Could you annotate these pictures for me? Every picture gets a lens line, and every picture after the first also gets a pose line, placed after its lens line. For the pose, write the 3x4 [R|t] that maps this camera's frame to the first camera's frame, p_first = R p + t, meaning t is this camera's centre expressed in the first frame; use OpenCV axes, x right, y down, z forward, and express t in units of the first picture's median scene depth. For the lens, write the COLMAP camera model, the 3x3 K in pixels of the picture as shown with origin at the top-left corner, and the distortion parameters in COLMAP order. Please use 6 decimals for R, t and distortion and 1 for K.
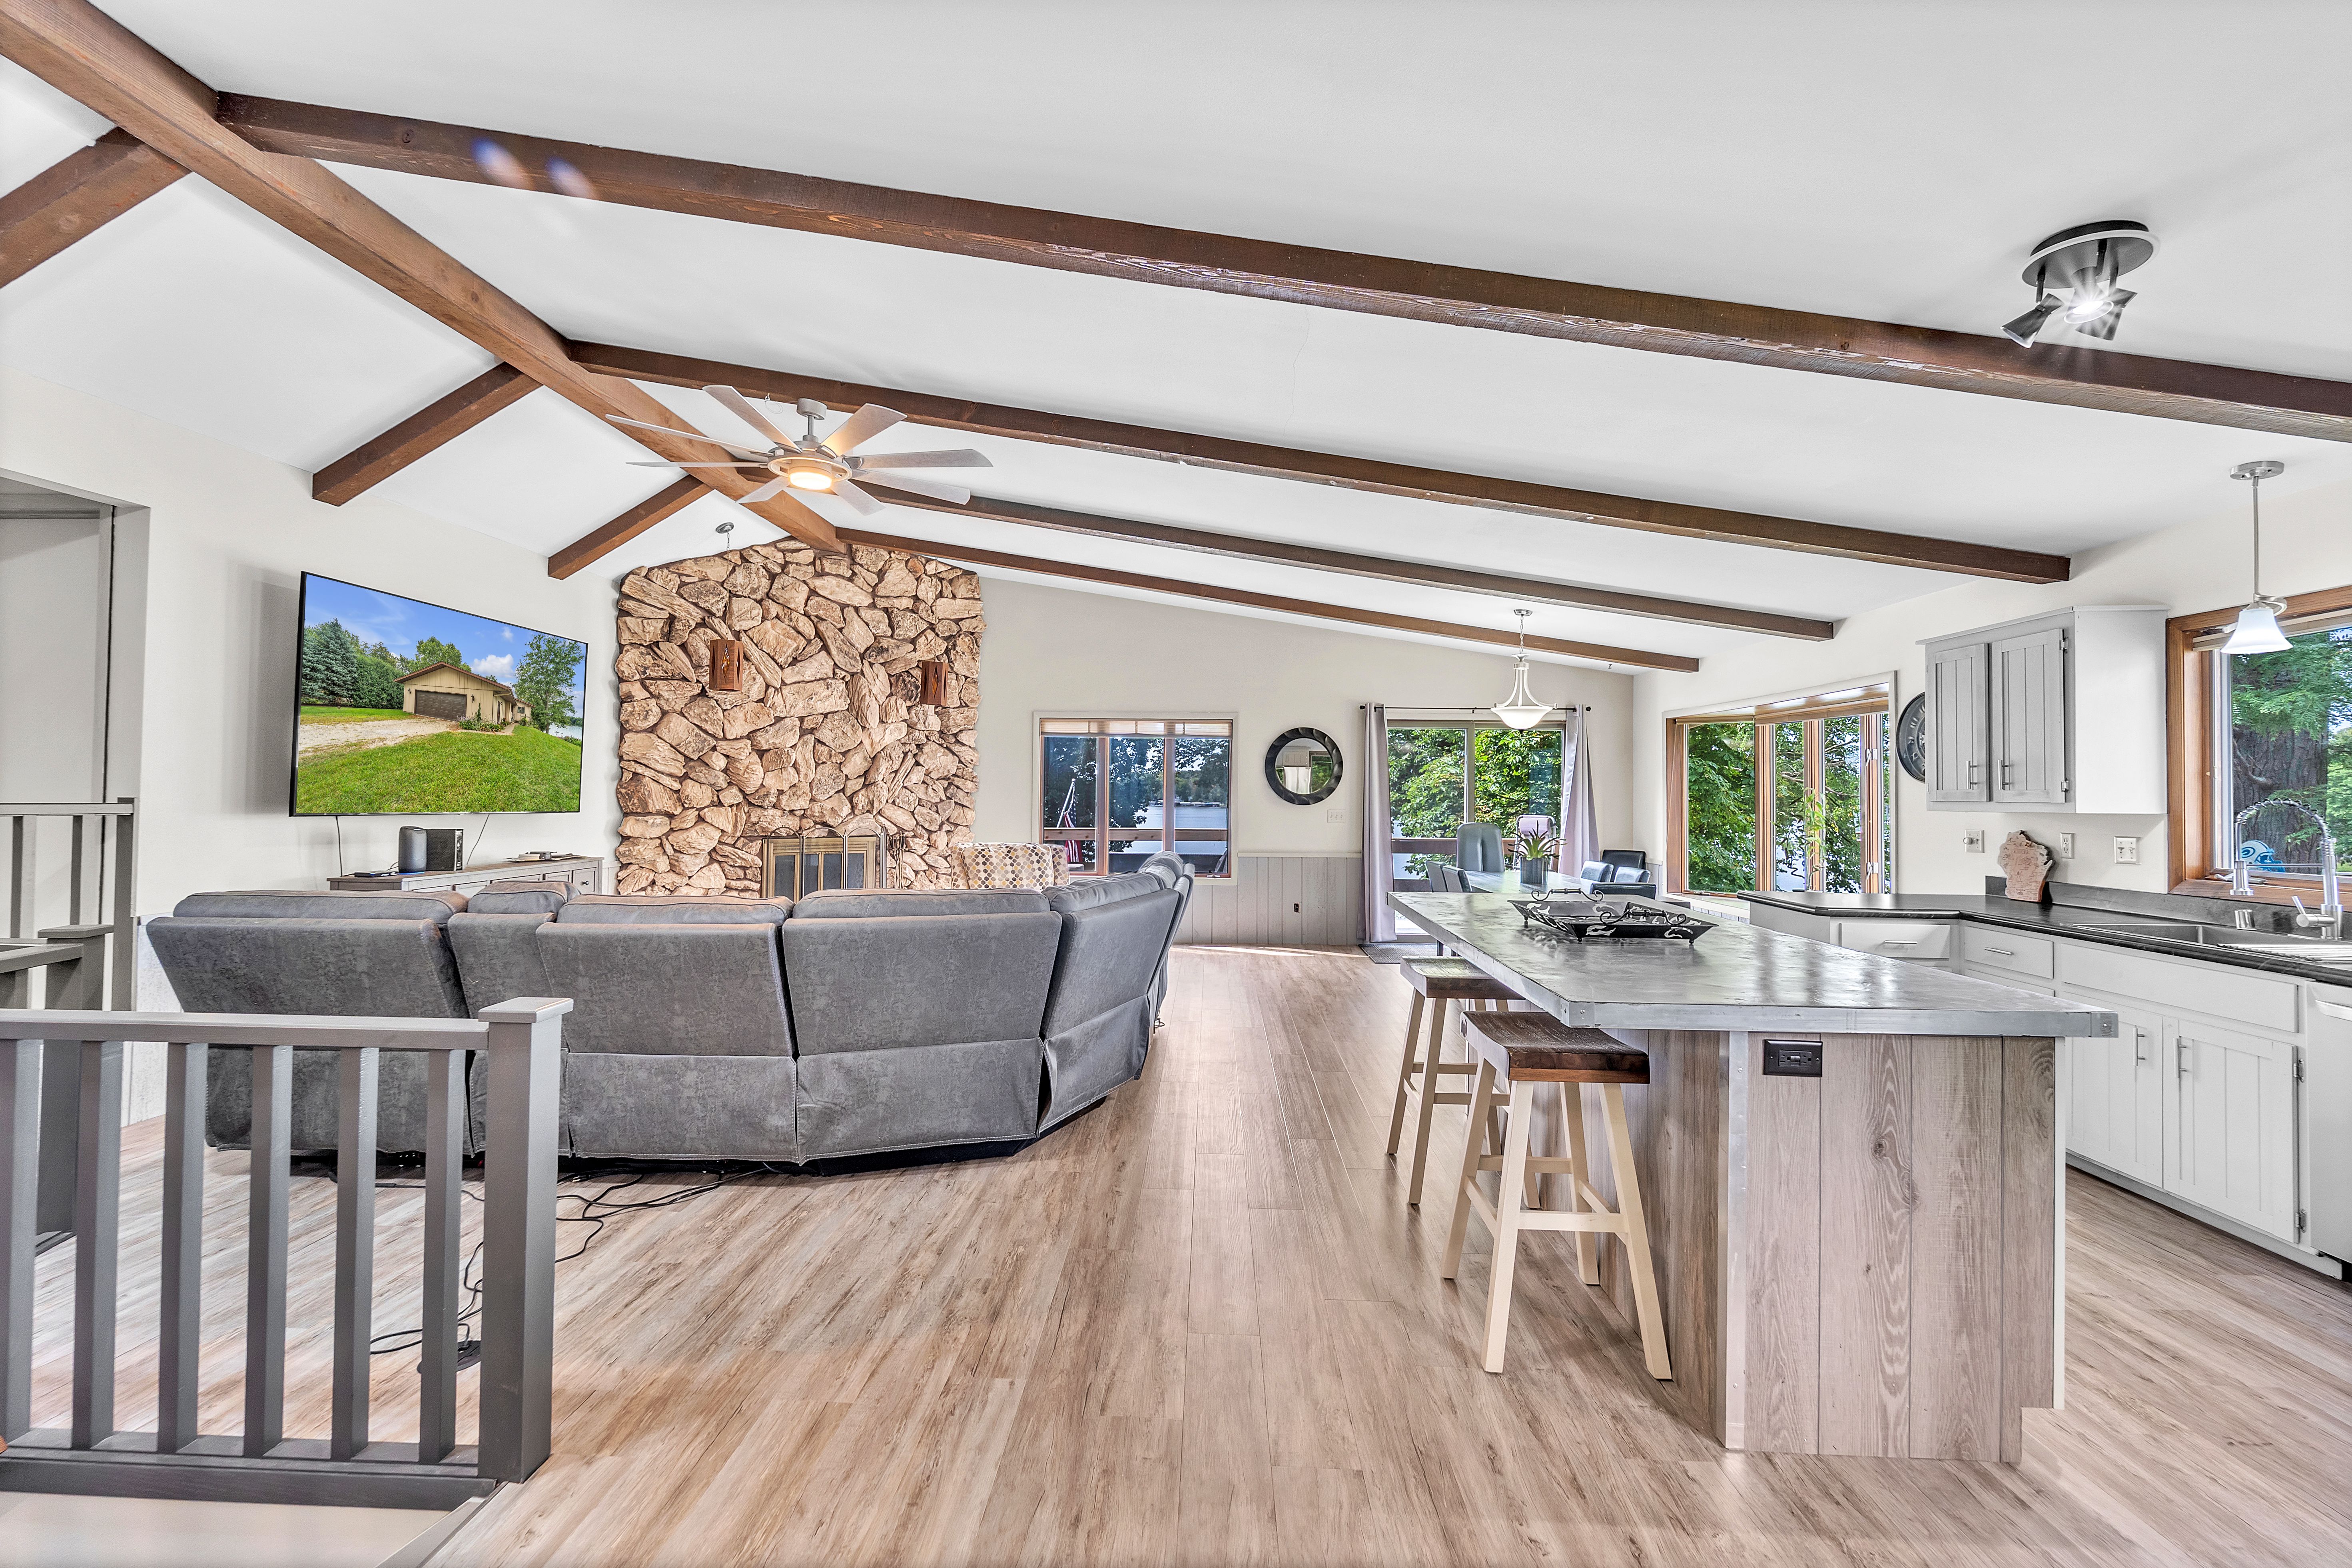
lens RADIAL K [[971.9, 0, 1168.0], [0, 971.9, 774.2], [0, 0, 1]] dist [0.004477, -0.002572]
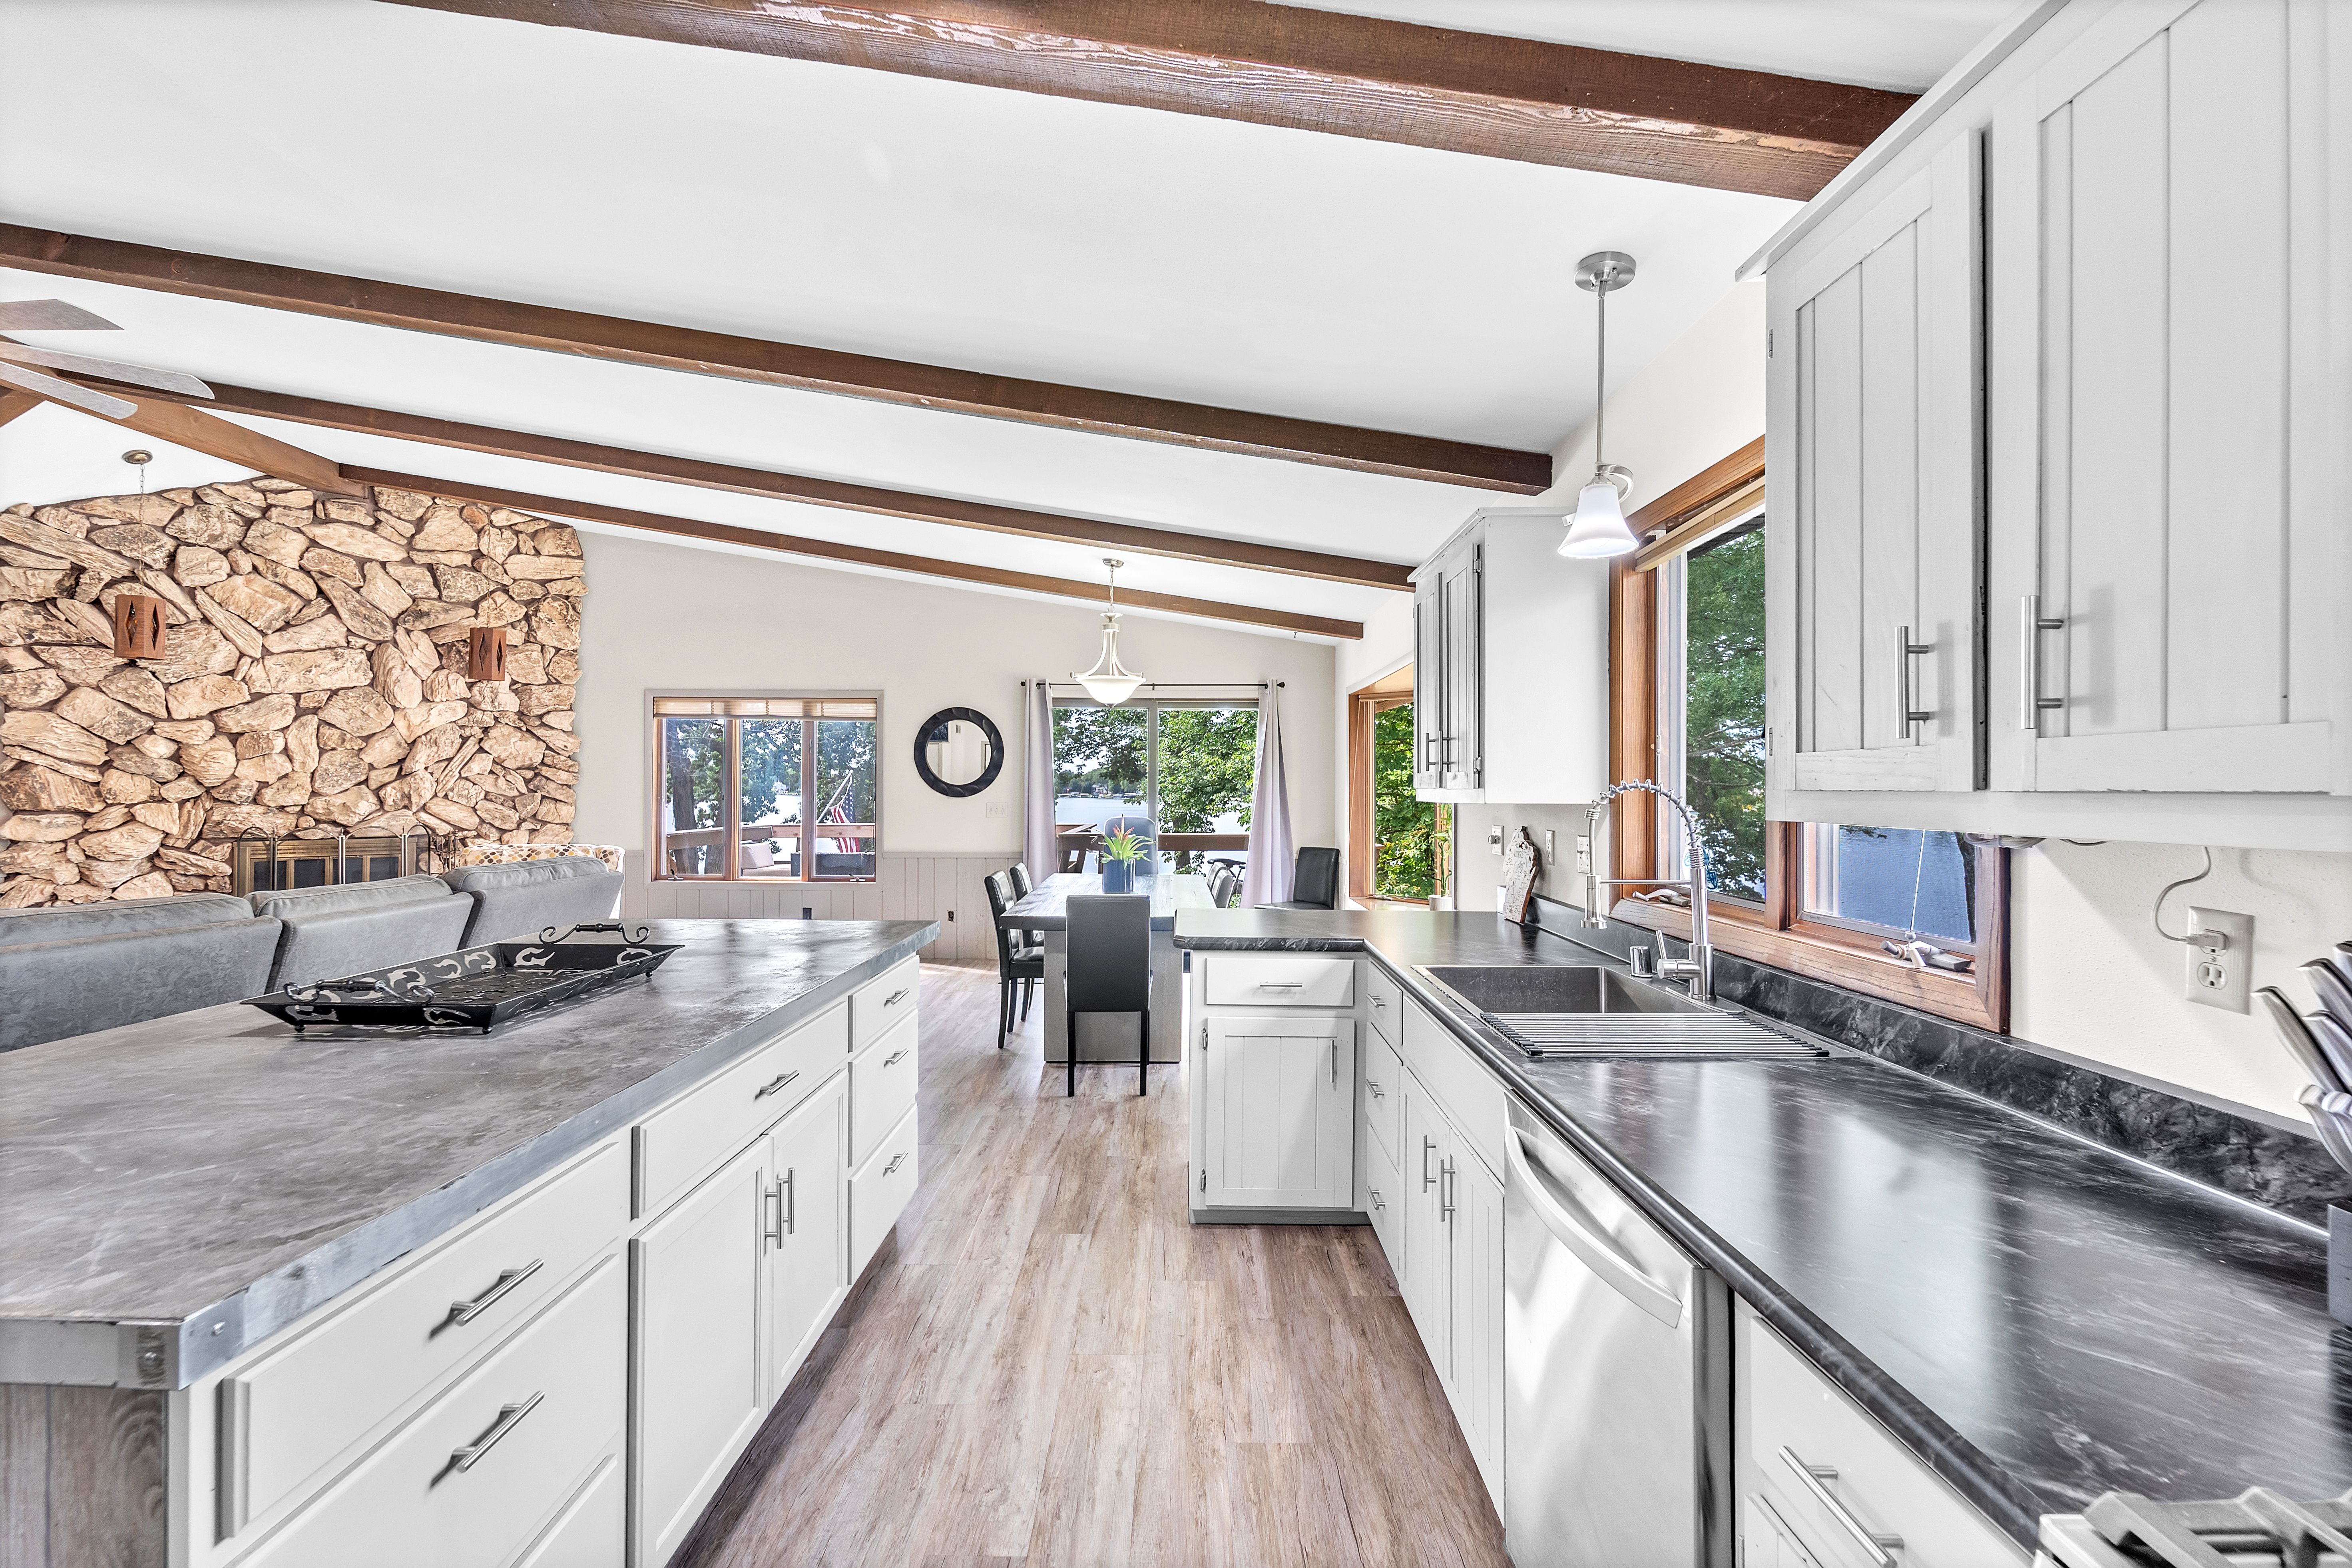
lens RADIAL K [[971.8, 0, 1161.3], [0, 971.8, 783.9], [0, 0, 1]] dist [0.004477, -0.002572]
pose [[0.999618, -0.004115, 0.027320, 0.358467], [0.003633, 0.999837, 0.017668, 0.006466], [-0.027389, -0.017562, 0.999471, 0.159884]]
